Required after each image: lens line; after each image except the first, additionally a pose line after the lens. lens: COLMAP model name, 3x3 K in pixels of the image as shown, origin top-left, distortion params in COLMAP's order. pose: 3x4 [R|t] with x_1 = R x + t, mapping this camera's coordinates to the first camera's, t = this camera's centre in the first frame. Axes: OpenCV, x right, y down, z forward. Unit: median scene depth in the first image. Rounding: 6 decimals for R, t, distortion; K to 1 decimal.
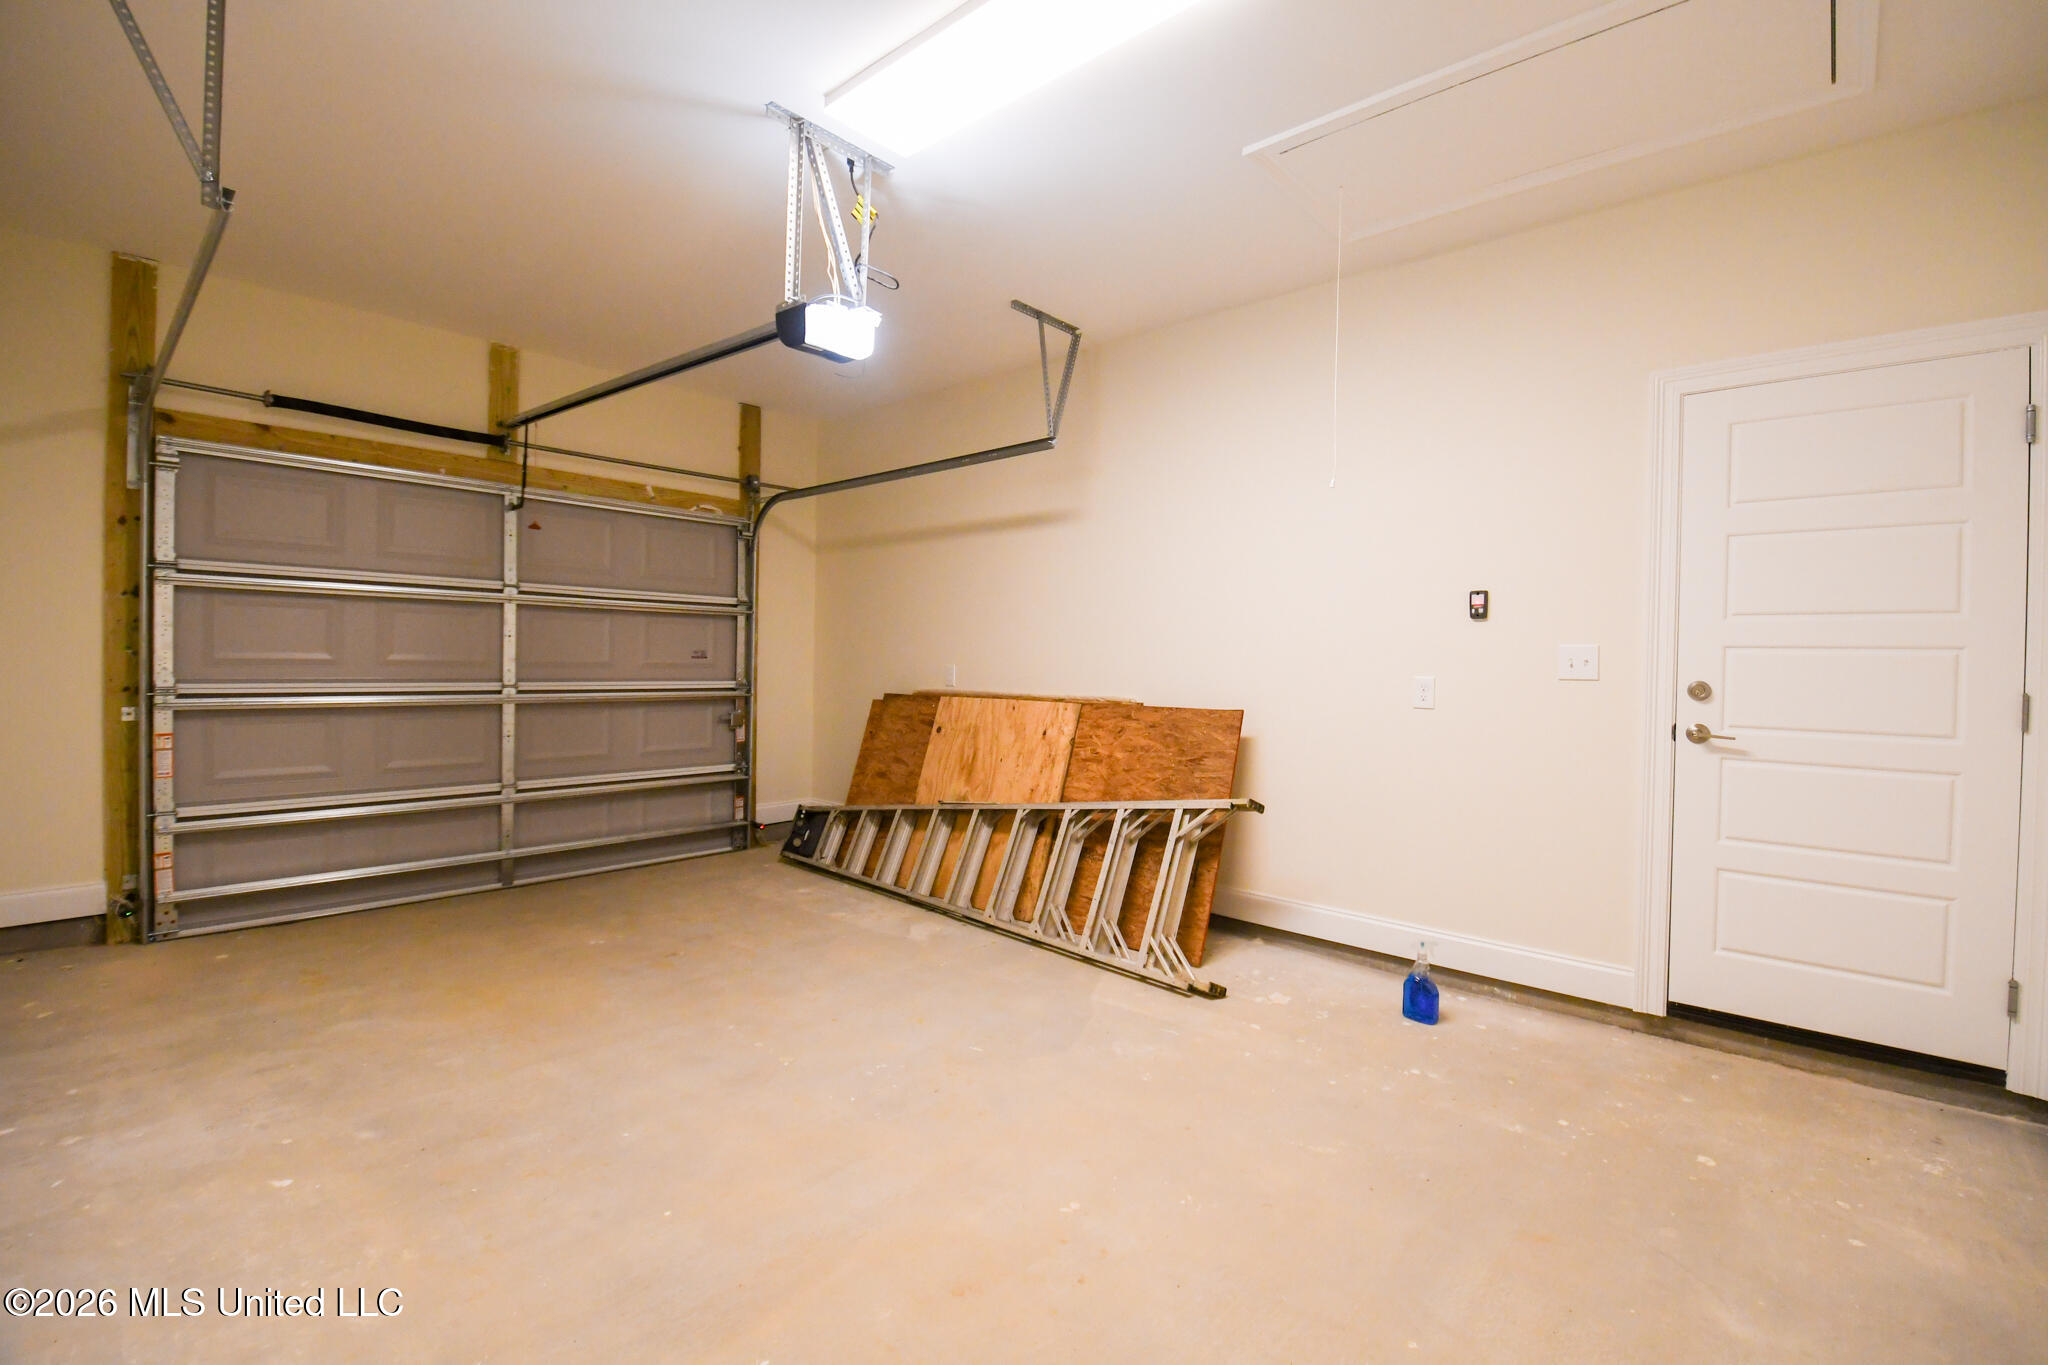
lens RADIAL K [[906.9, 0, 1045.6], [0, 906.9, 673.7], [0, 0, 1]] dist [0.020497, -0.027060]
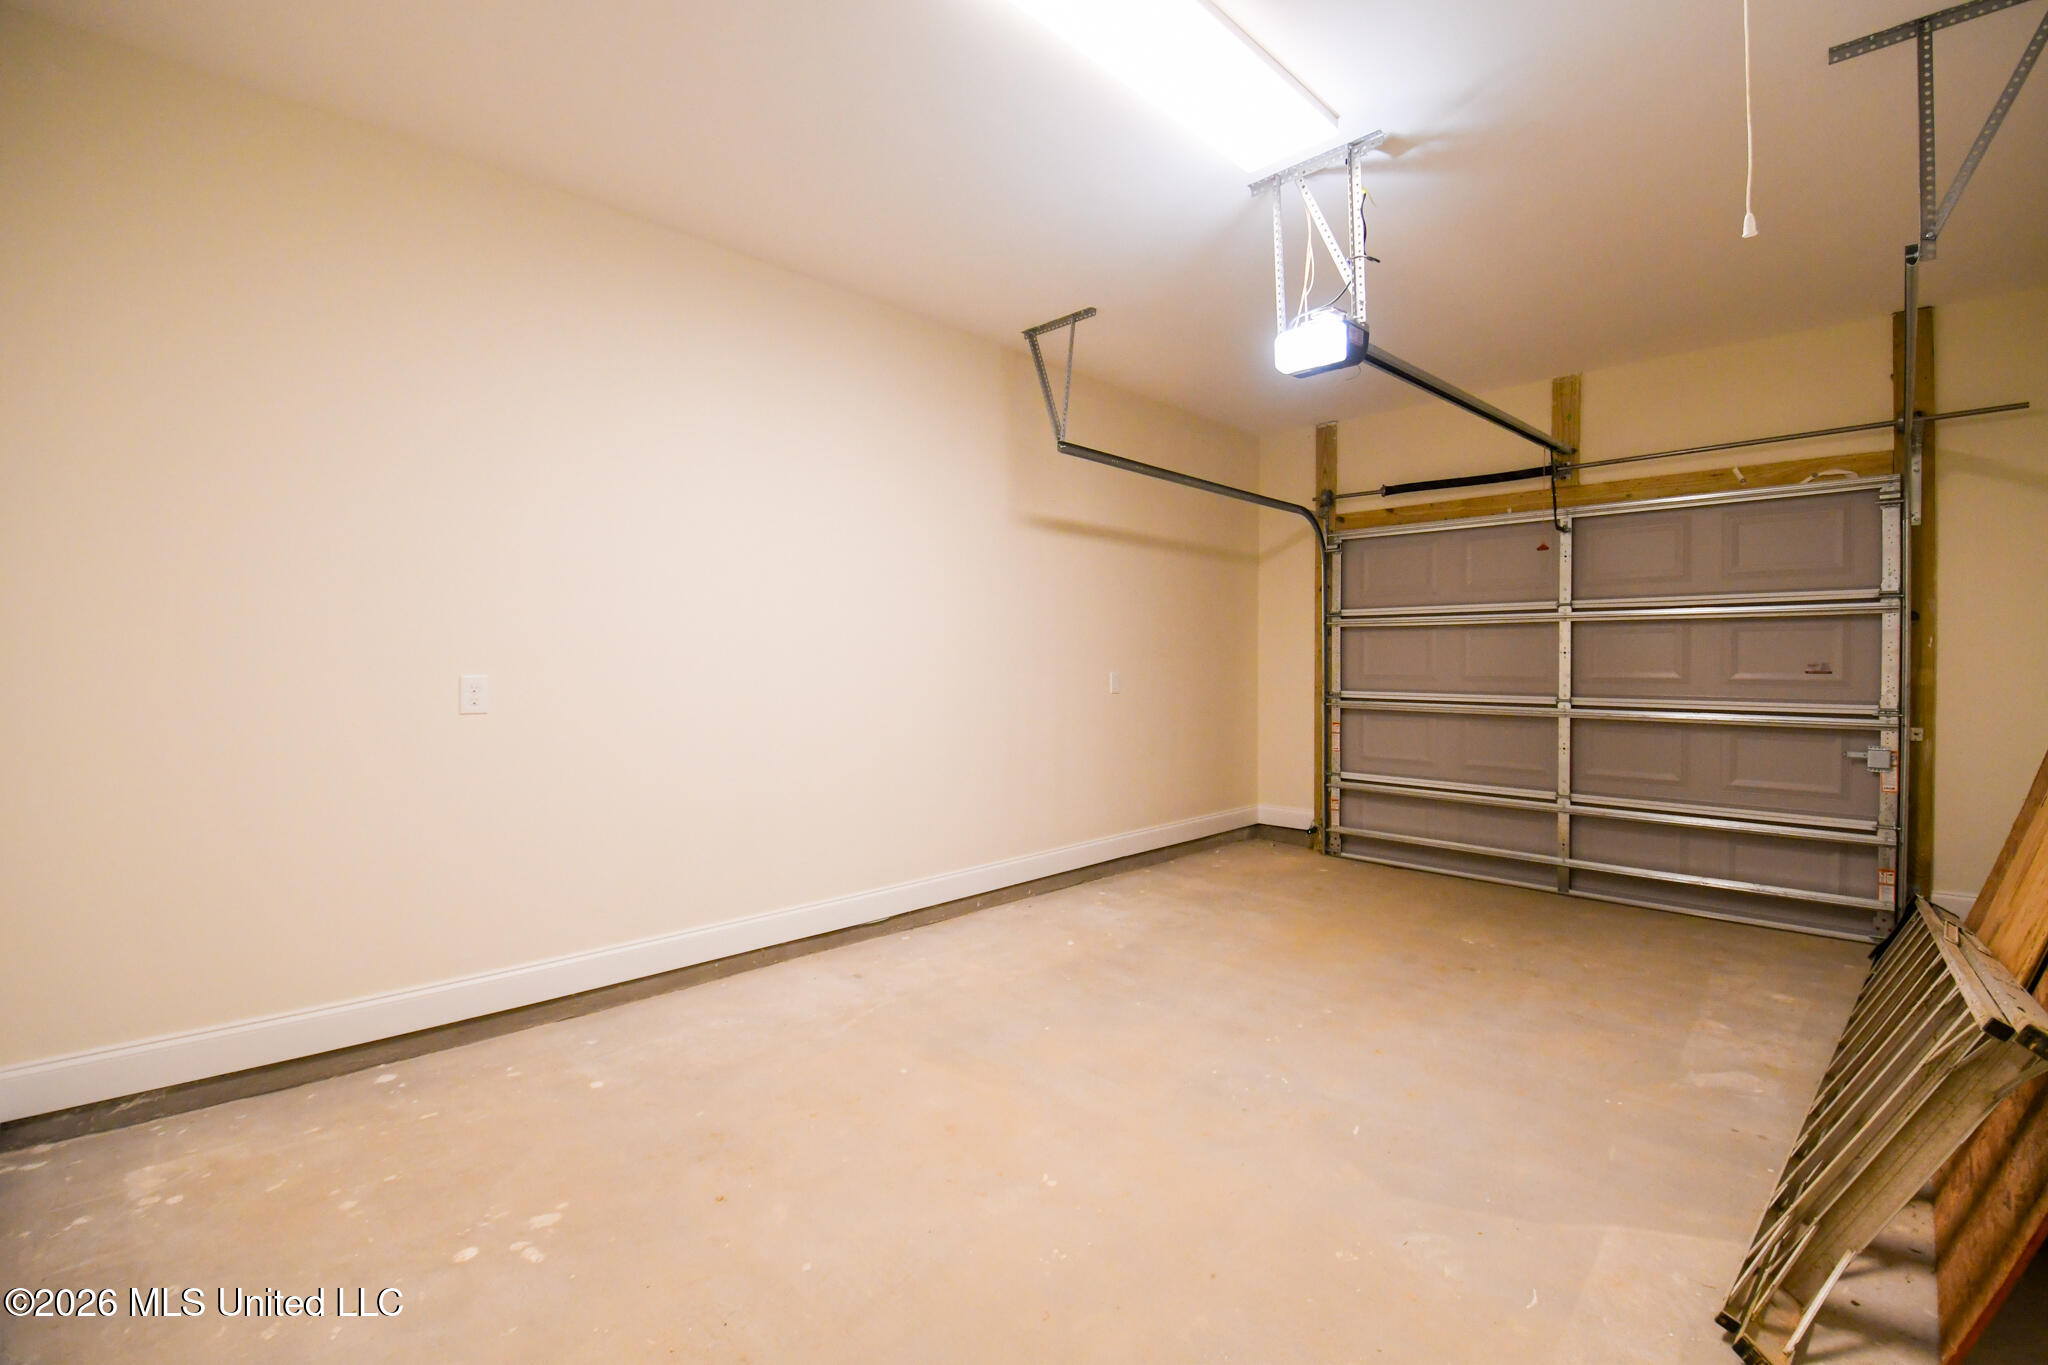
lens RADIAL K [[906.9, 0, 1045.6], [0, 906.9, 673.7], [0, 0, 1]] dist [0.020497, -0.027060]
pose [[-0.065736, -0.008133, -0.997804, 0.492165], [-0.020969, 0.999757, -0.006768, 0.002159], [0.997617, 0.020478, -0.065890, 0.476609]]
